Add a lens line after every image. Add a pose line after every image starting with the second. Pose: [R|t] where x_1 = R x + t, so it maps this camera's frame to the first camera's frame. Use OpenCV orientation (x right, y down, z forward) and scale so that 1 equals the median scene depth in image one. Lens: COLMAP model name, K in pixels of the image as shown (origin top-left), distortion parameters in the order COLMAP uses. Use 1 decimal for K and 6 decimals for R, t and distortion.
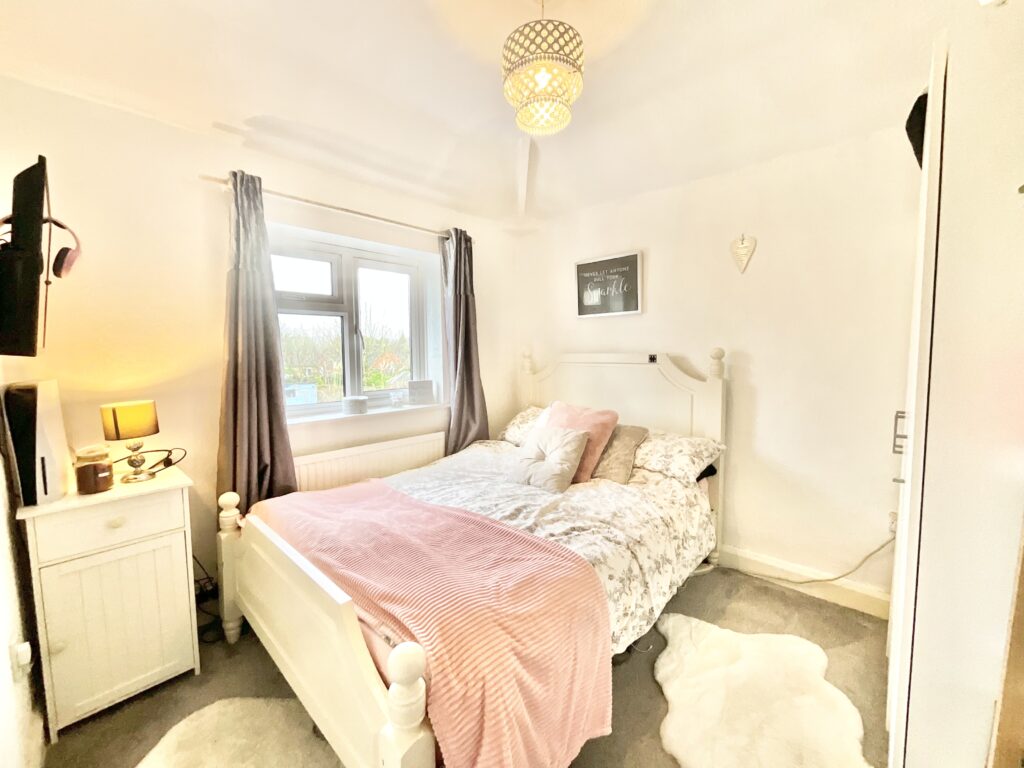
lens RADIAL K [[413.1, 0, 512.0], [0, 413.1, 384.0], [0, 0, 1]] dist [-0.007150, 0.000404]
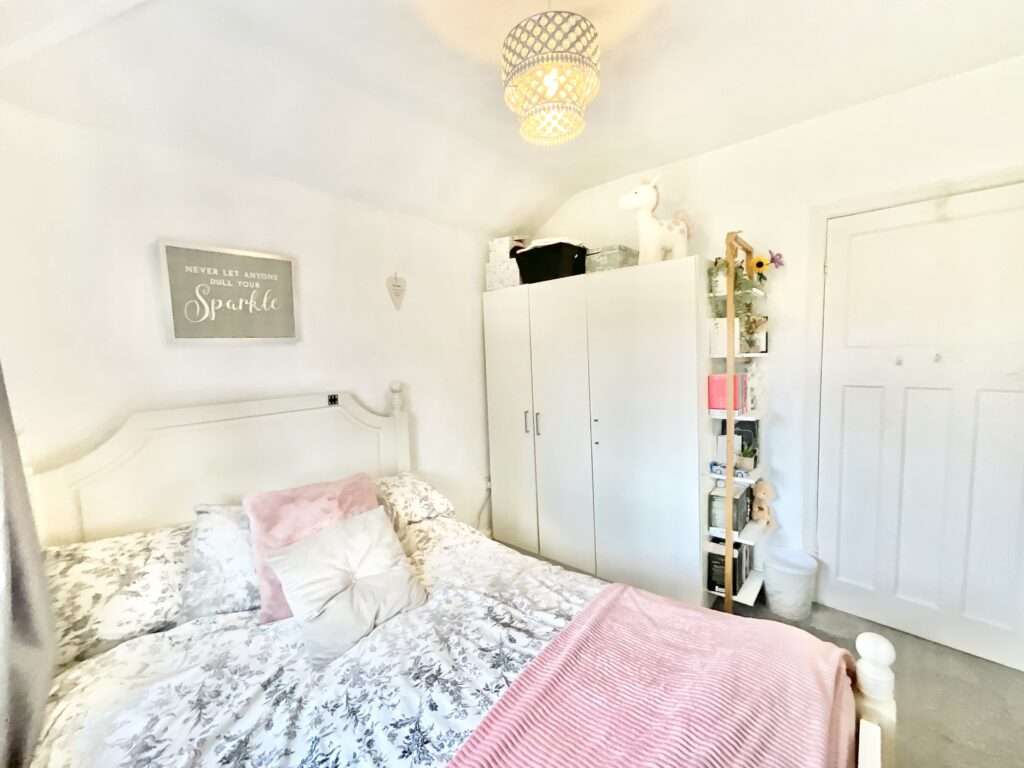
lens RADIAL K [[413.1, 0, 512.0], [0, 413.1, 384.0], [0, 0, 1]] dist [-0.007150, 0.000404]
pose [[-0.017325, -0.069821, 0.997409, -0.544334], [0.125303, 0.989543, 0.071446, -0.124845], [-0.991967, 0.126217, -0.008395, 0.784720]]
